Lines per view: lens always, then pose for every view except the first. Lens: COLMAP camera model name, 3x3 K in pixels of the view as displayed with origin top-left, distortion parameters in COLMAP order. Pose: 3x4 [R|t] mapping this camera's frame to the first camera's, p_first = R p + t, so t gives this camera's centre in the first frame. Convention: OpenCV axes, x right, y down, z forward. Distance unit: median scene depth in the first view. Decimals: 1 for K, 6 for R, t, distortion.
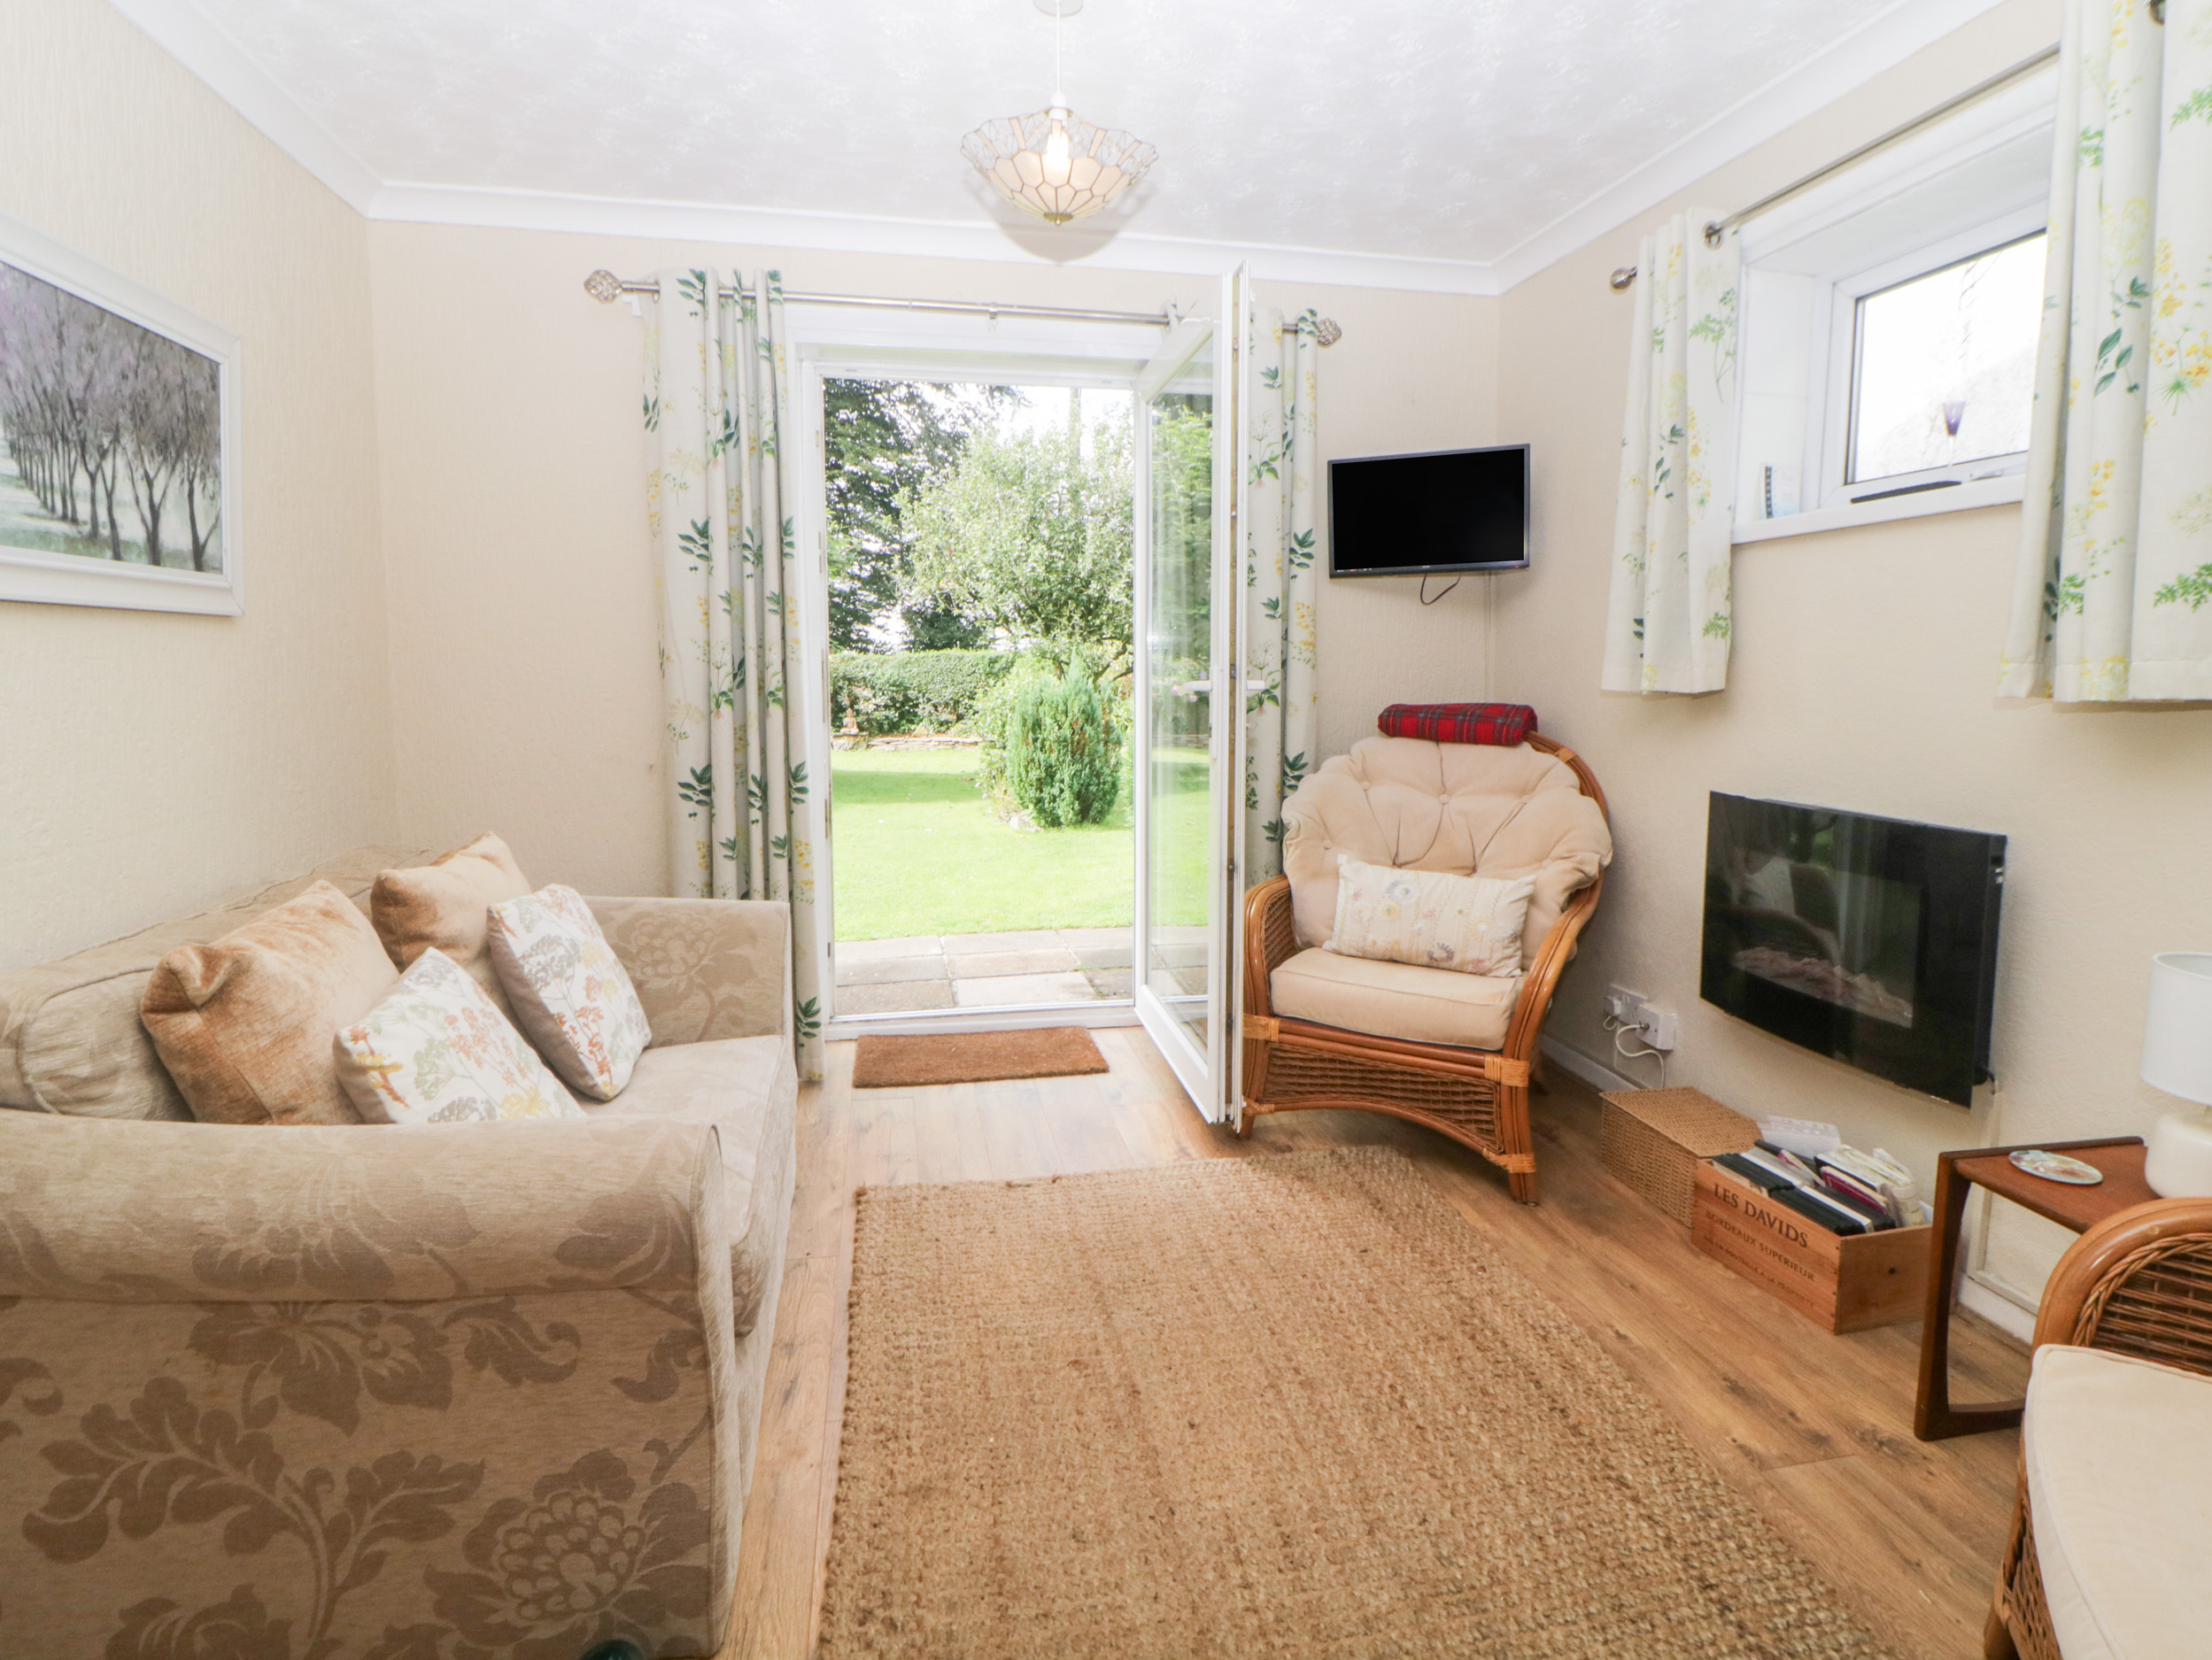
lens RADIAL K [[1141.6, 0, 1111.3], [0, 1141.6, 766.2], [0, 0, 1]] dist [0.004656, -0.016530]
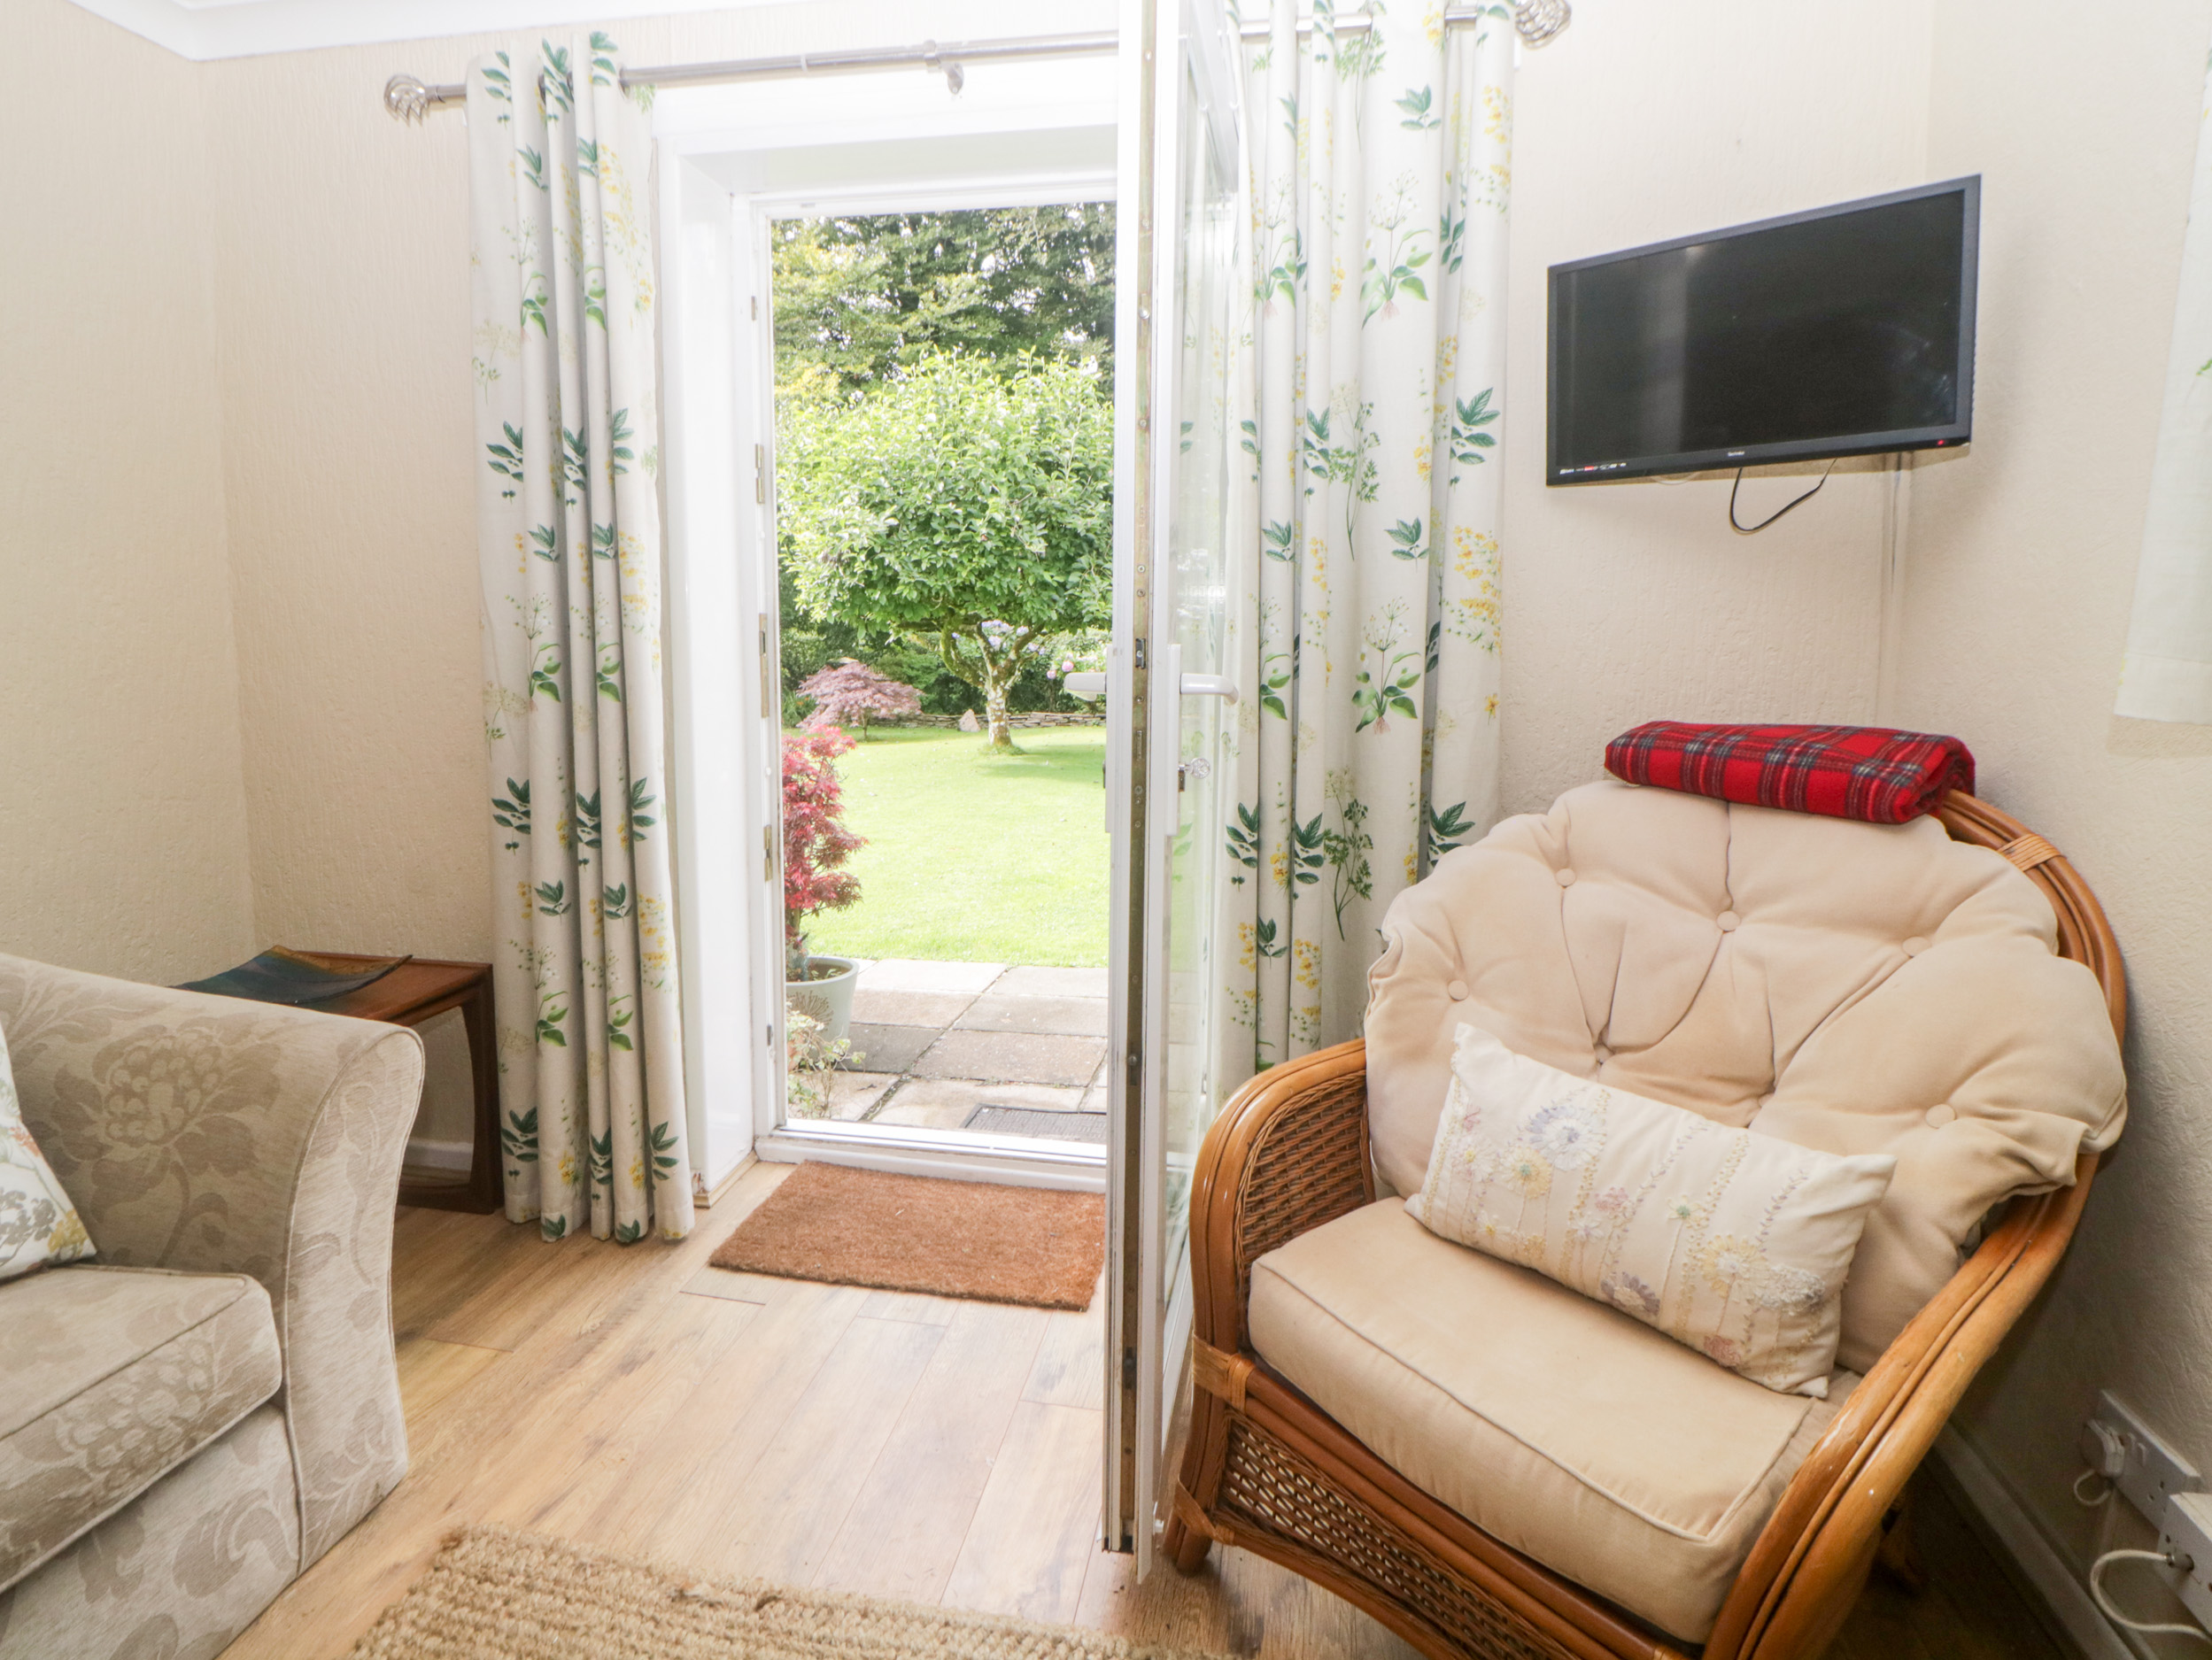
lens RADIAL K [[1141.6, 0, 1111.3], [0, 1141.6, 766.2], [0, 0, 1]] dist [0.004656, -0.016530]
pose [[0.932703, 0.050392, -0.357106, 0.255584], [-0.042992, 0.998665, 0.028636, -0.047761], [0.358073, -0.011356, 0.933625, 0.530546]]
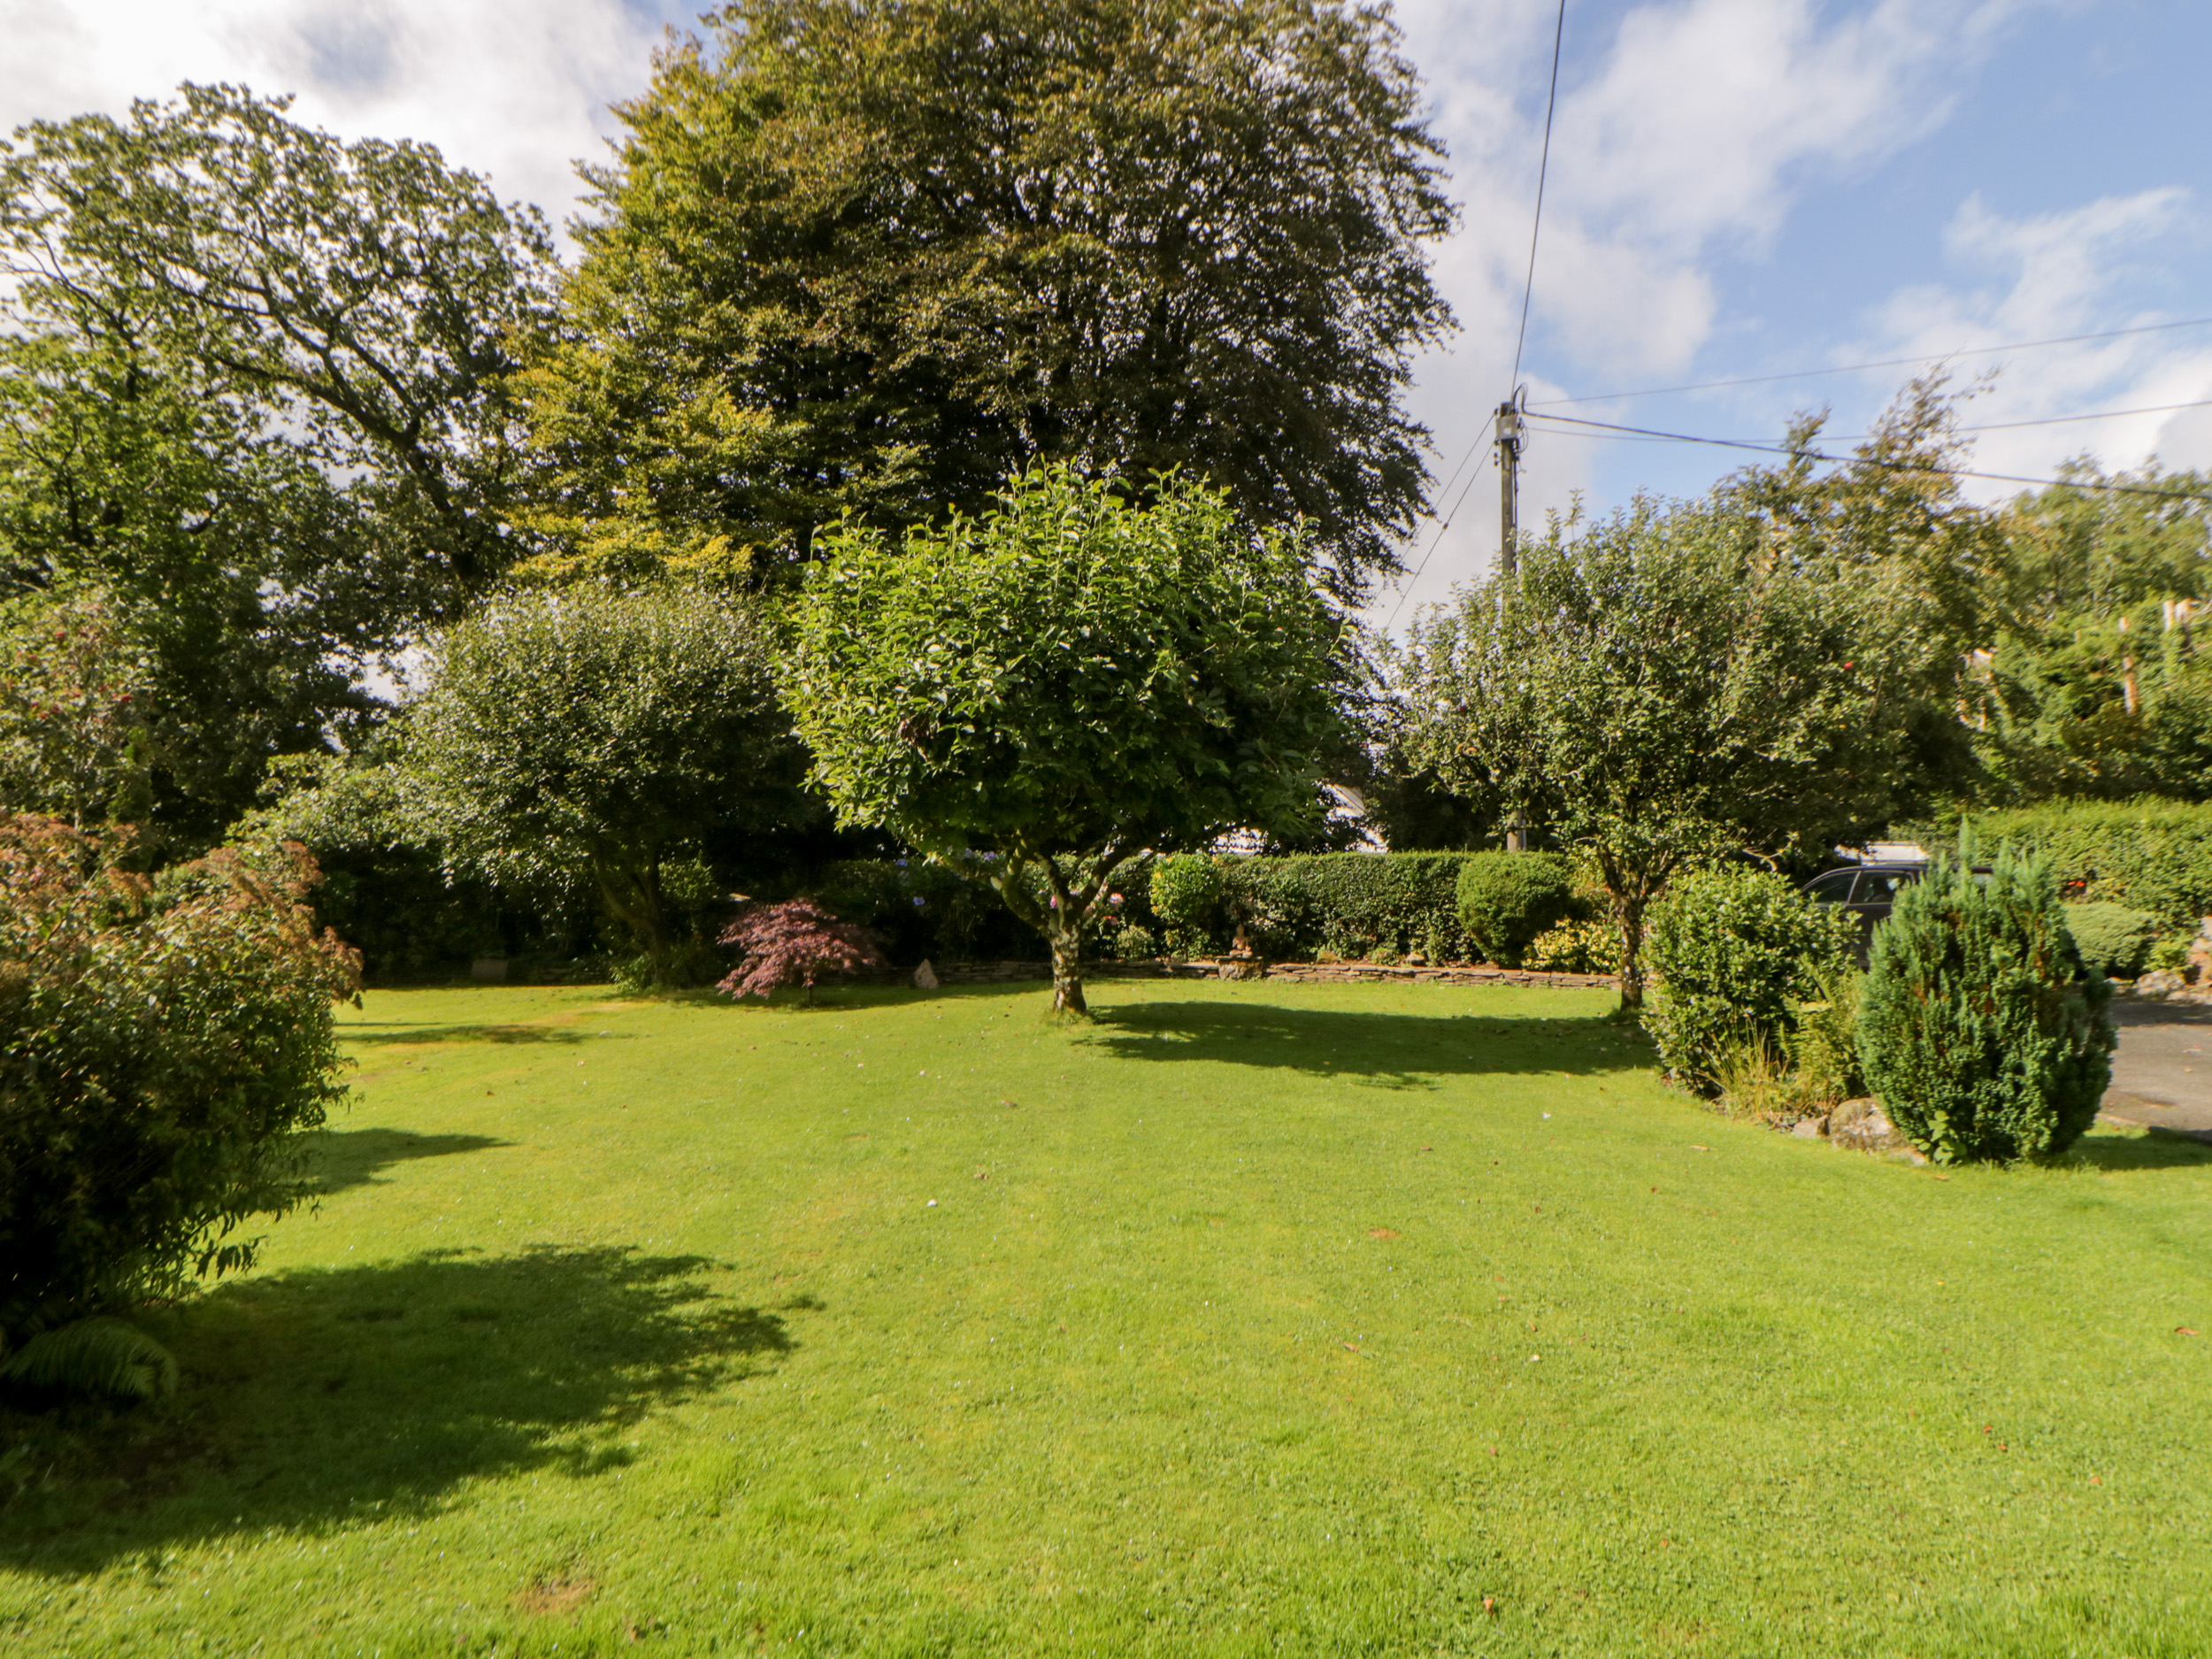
lens RADIAL K [[1175.9, 0, 1104.9], [0, 1175.9, 765.5], [0, 0, 1]] dist [0.001318, -0.013907]
pose [[0.982376, -0.009417, -0.186677, -1.304490], [-0.025748, 0.982391, -0.185053, -0.049862], [0.185132, 0.186598, 0.964835, 1.464346]]
